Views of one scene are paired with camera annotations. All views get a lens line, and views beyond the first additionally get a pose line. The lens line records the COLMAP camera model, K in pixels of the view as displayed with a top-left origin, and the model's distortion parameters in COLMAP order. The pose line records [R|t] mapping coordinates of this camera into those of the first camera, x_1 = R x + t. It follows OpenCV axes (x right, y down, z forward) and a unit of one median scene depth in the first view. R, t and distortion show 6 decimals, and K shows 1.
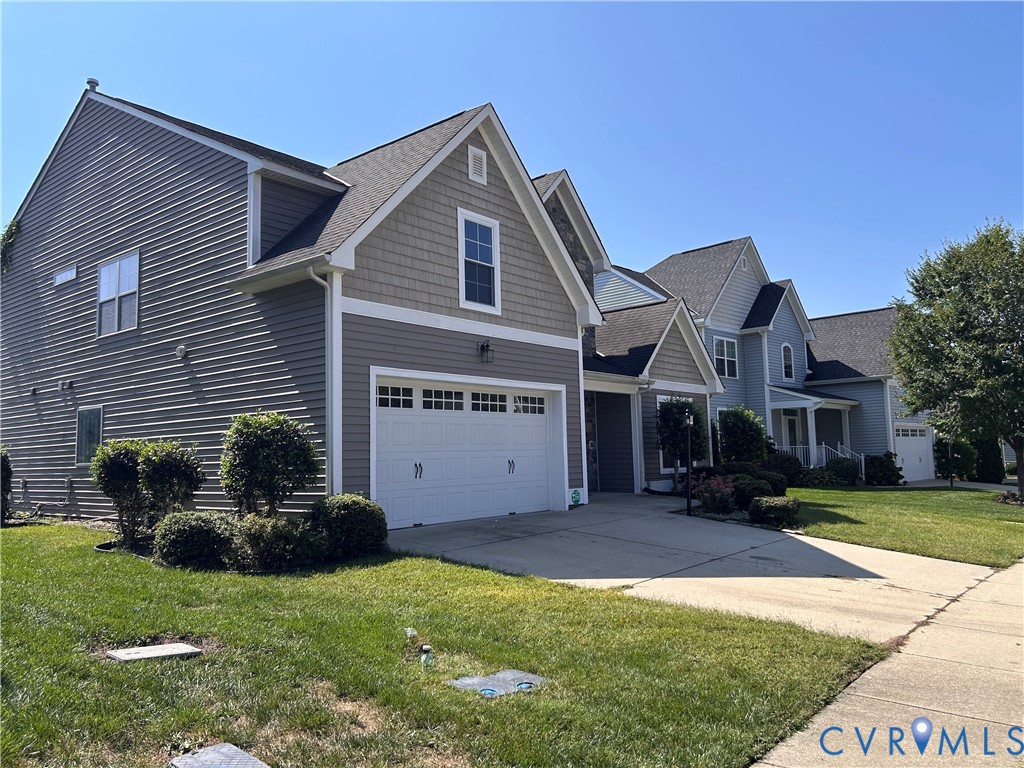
lens RADIAL K [[771.5, 0, 514.3], [0, 771.5, 389.9], [0, 0, 1]] dist [0.037631, -0.043424]
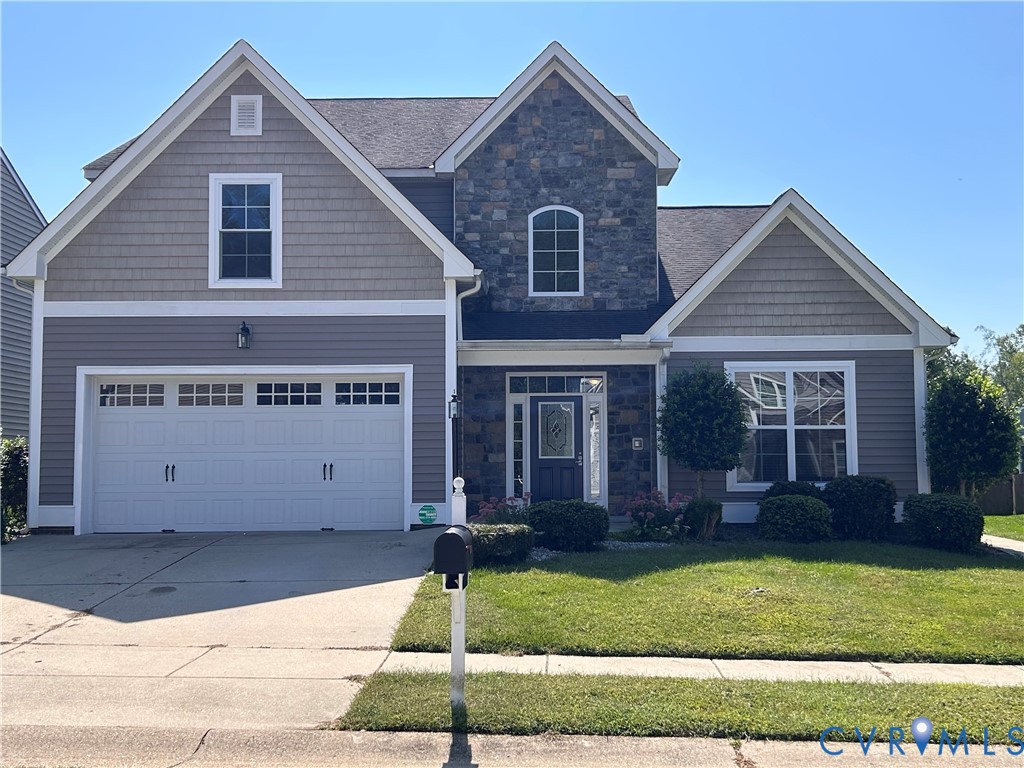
lens RADIAL K [[1158.7, 0, 502.4], [0, 1158.7, 383.2], [0, 0, 1]] dist [0.092029, 0.000000]
pose [[0.610184, -0.041969, -0.791147, 1.139256], [0.059273, 0.998216, -0.007238, 0.028771], [0.790039, -0.042477, 0.611583, 0.431601]]
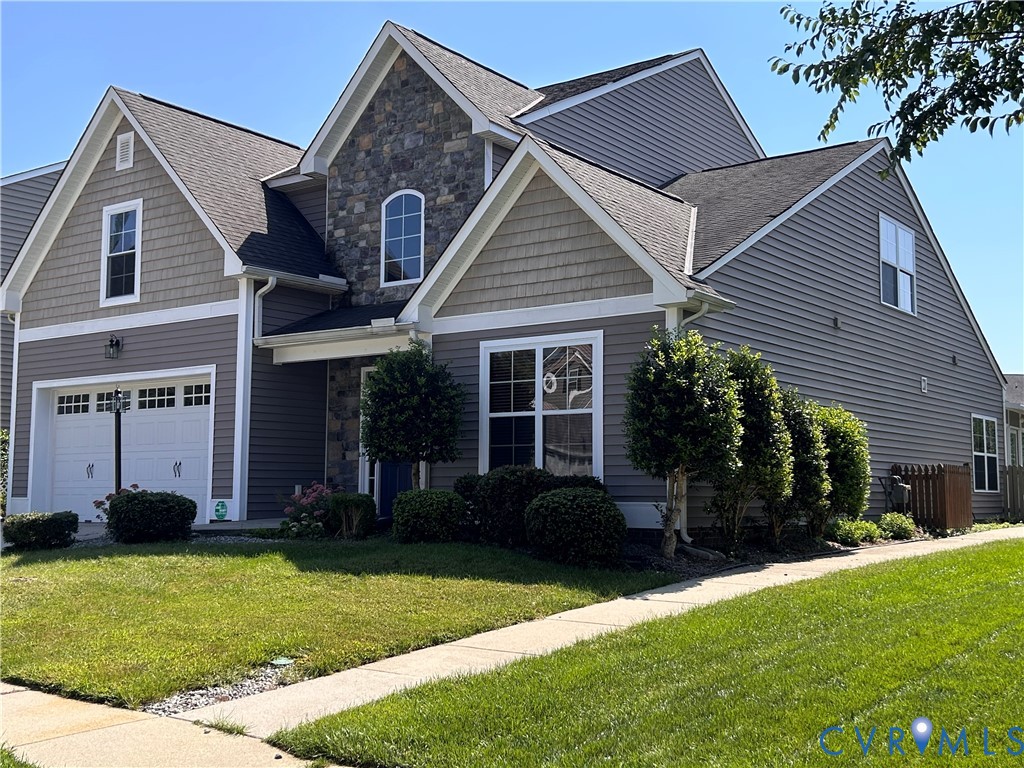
lens RADIAL K [[1158.7, 0, 506.6], [0, 1158.7, 373.8], [0, 0, 1]] dist [0.092029, 0.000000]
pose [[0.038053, -0.081447, -0.995951, 1.399506], [0.080651, 0.993672, -0.078179, 0.133383], [0.996016, -0.077350, 0.044381, 1.399469]]
